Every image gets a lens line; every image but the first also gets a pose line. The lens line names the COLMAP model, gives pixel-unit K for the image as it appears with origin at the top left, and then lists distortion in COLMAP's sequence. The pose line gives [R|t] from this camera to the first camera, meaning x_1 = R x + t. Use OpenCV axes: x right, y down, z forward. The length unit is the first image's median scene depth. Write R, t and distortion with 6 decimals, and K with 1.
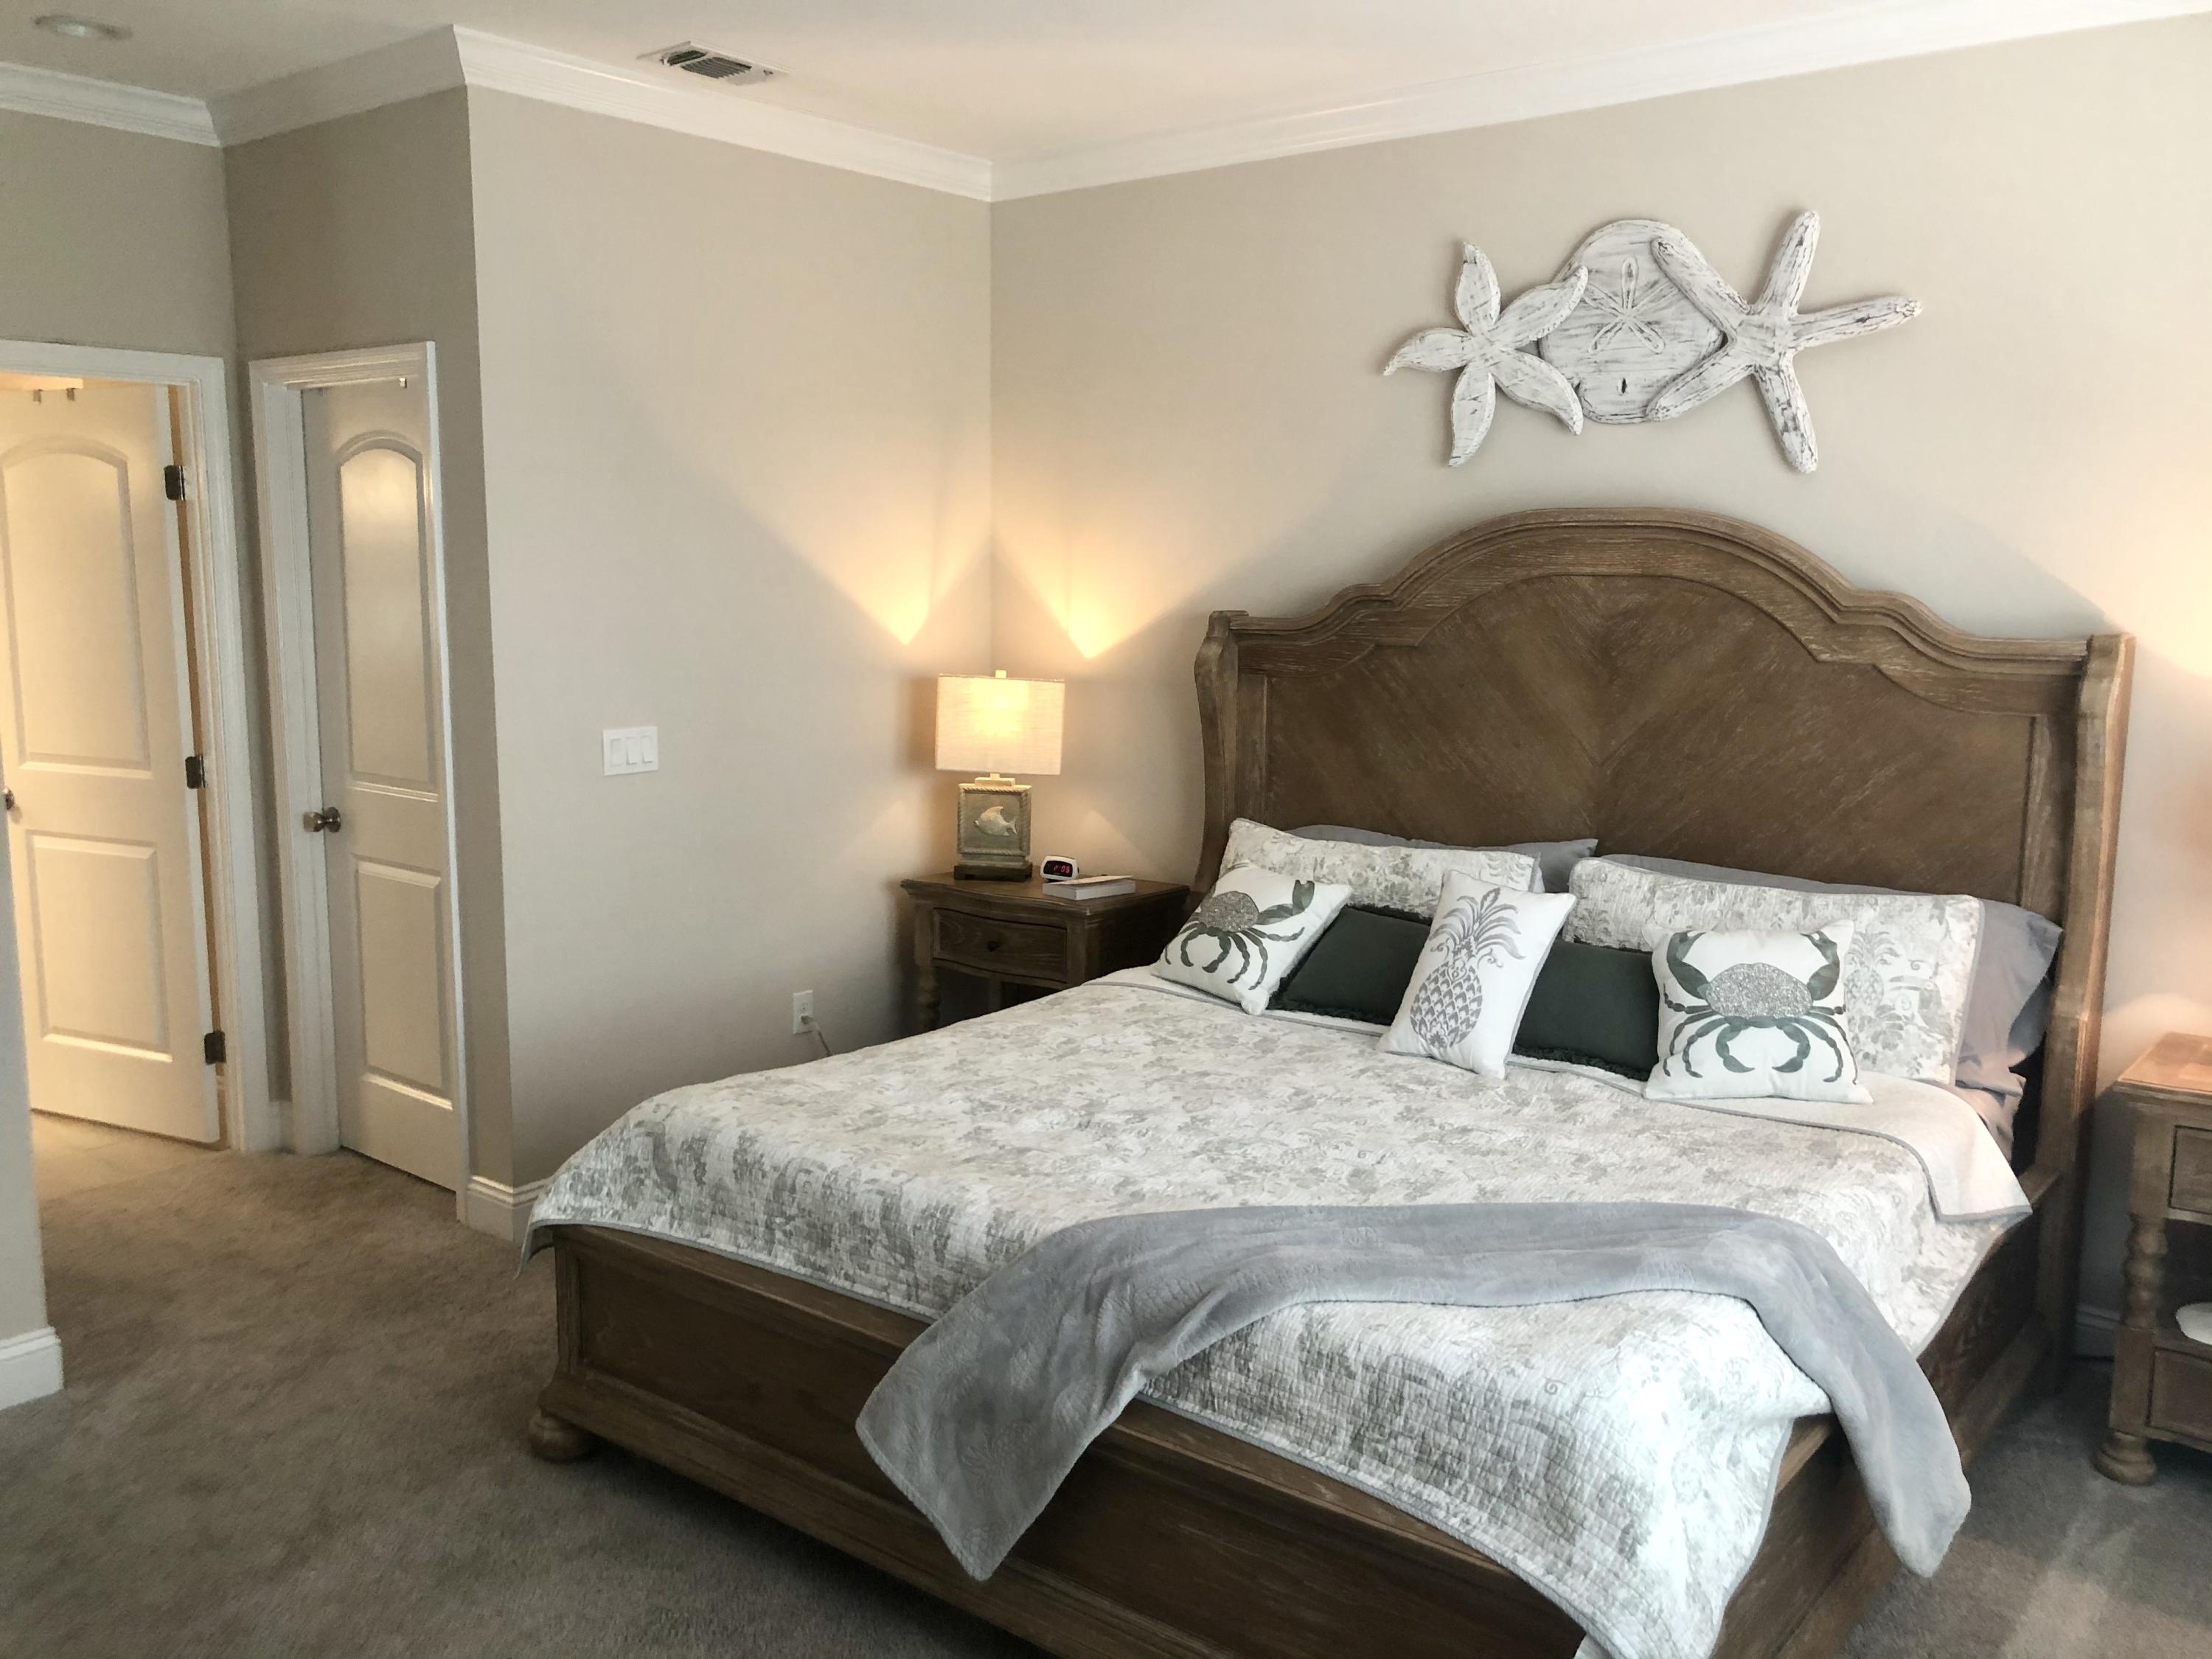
lens RADIAL K [[1834.7, 0, 1112.7], [0, 1834.7, 813.9], [0, 0, 1]] dist [0.032225, 0.013705]
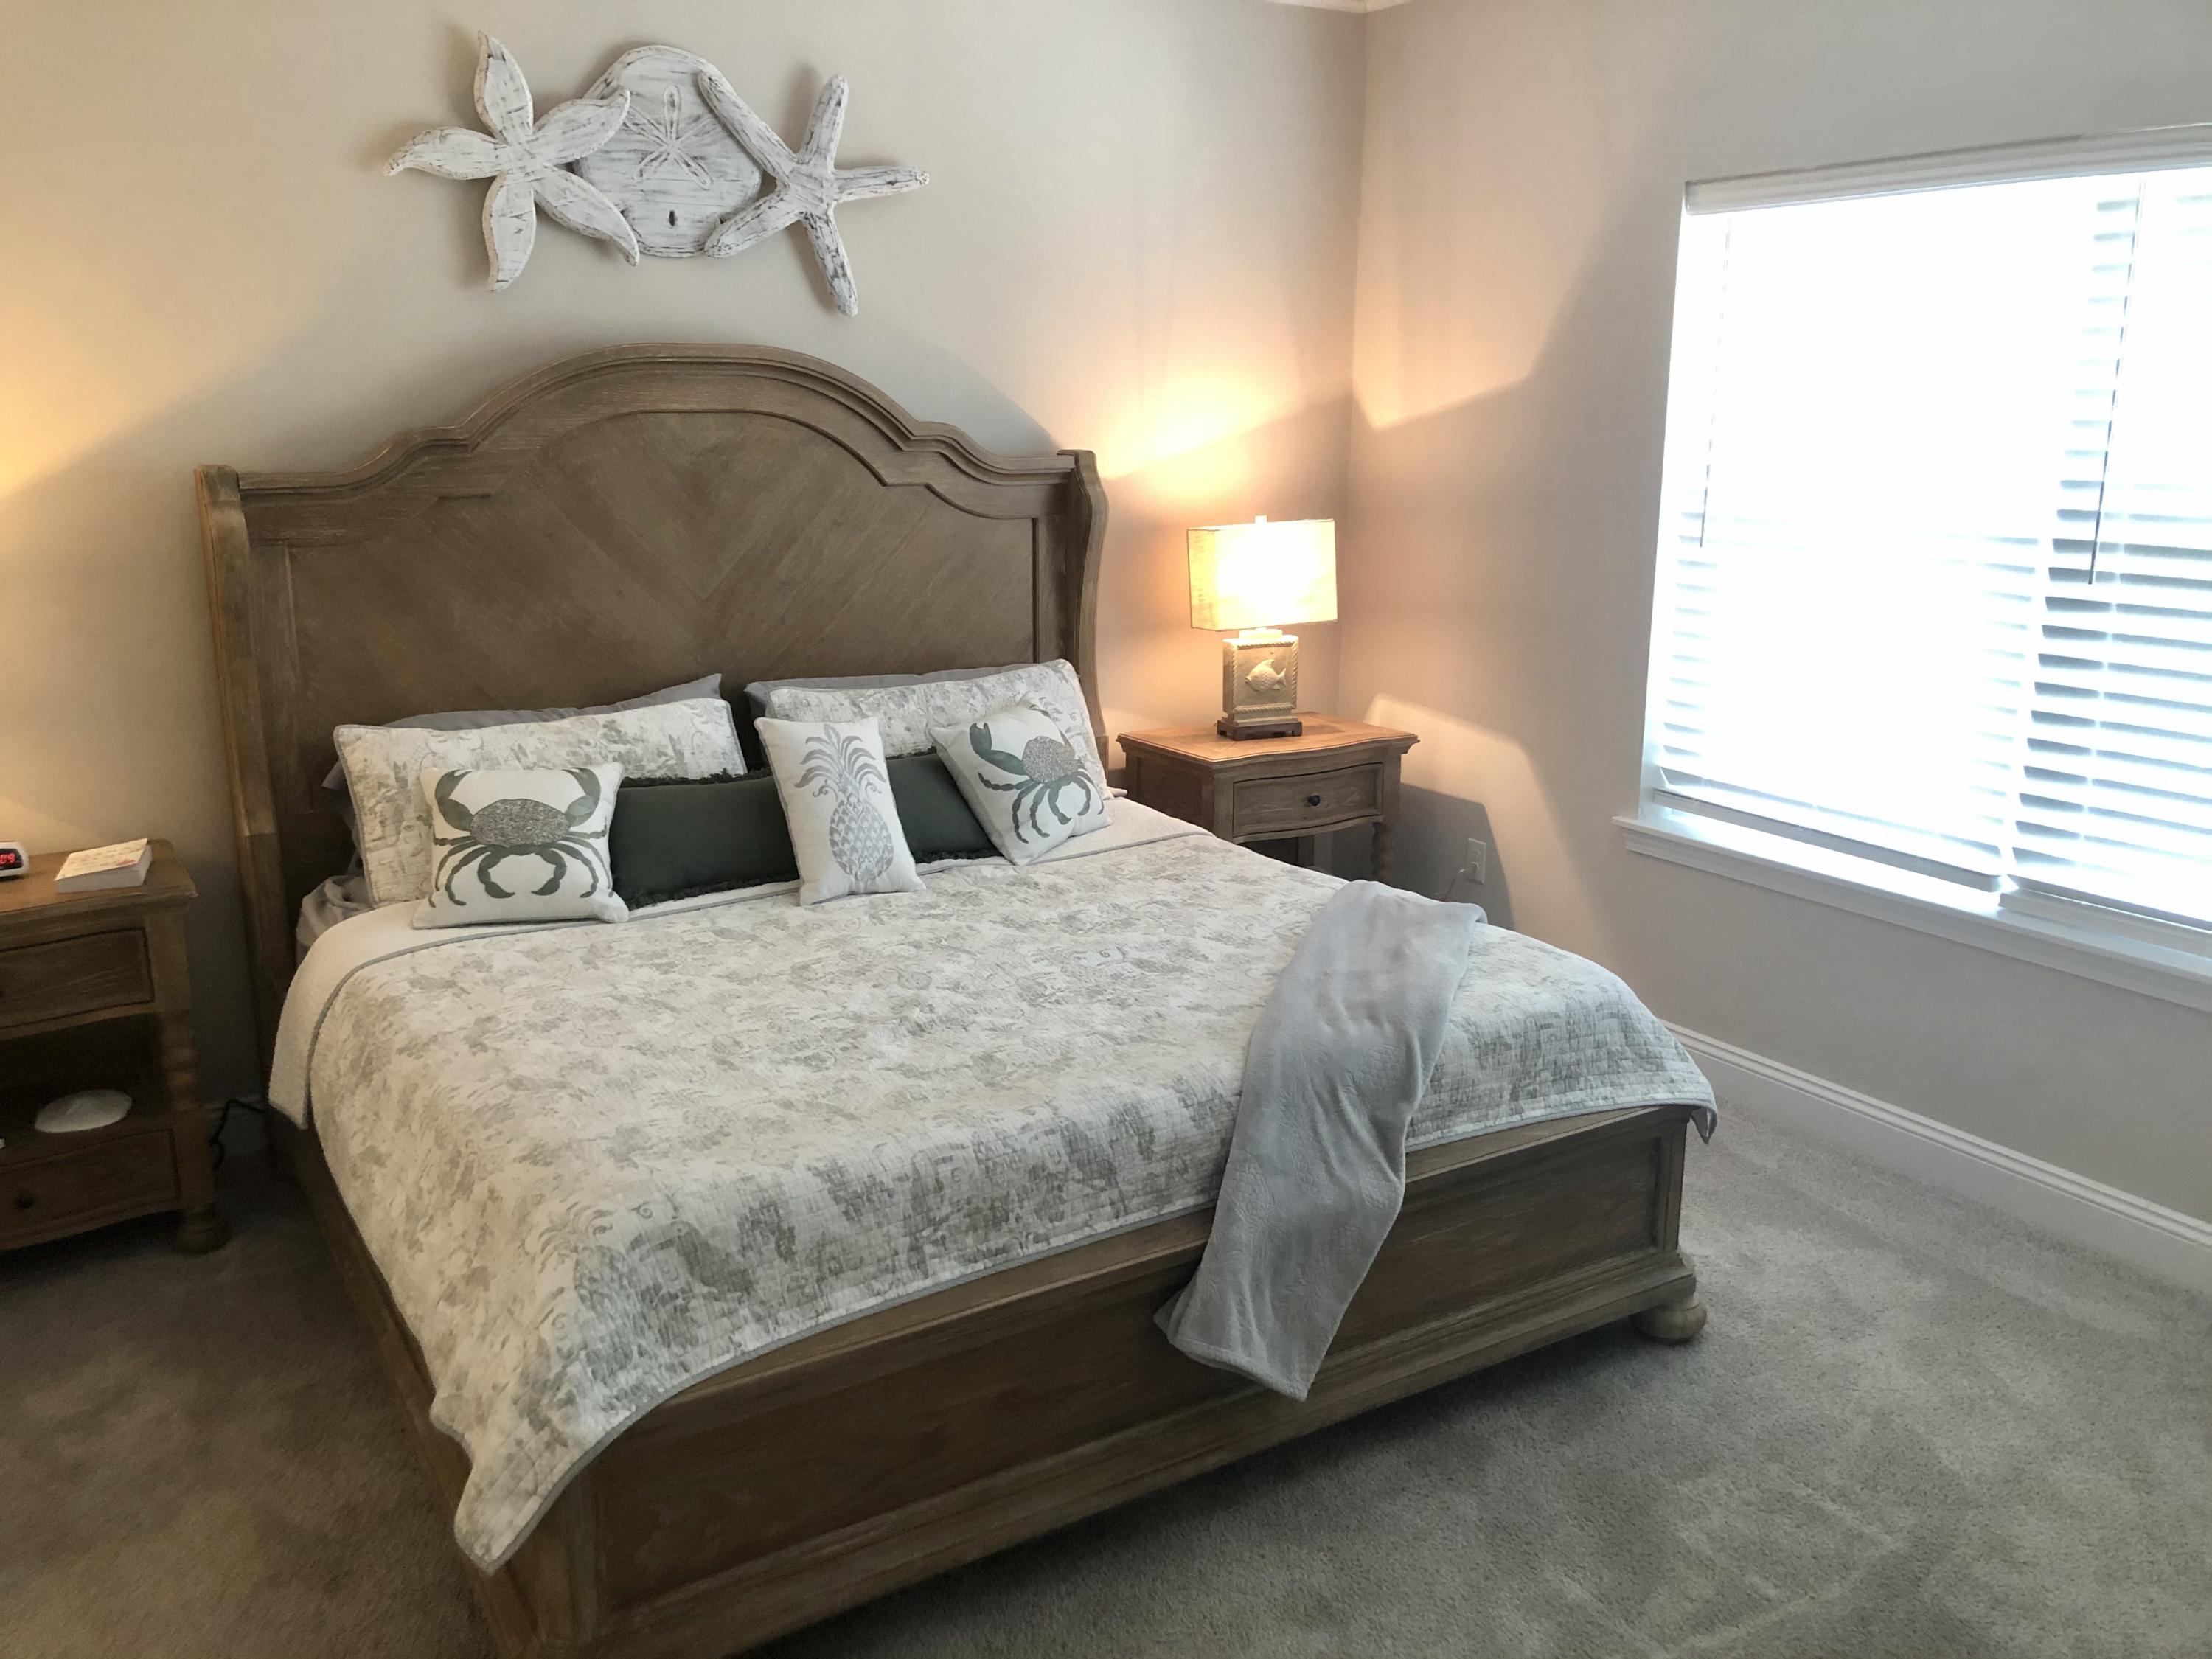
lens RADIAL K [[1821.5, 0, 1107.3], [0, 1821.5, 783.7], [0, 0, 1]] dist [0.119339, -0.257465]
pose [[0.341450, -0.213814, 0.915257, -0.726531], [0.133050, 0.974971, 0.178128, -0.094079], [-0.930435, 0.060953, 0.361351, 0.514904]]
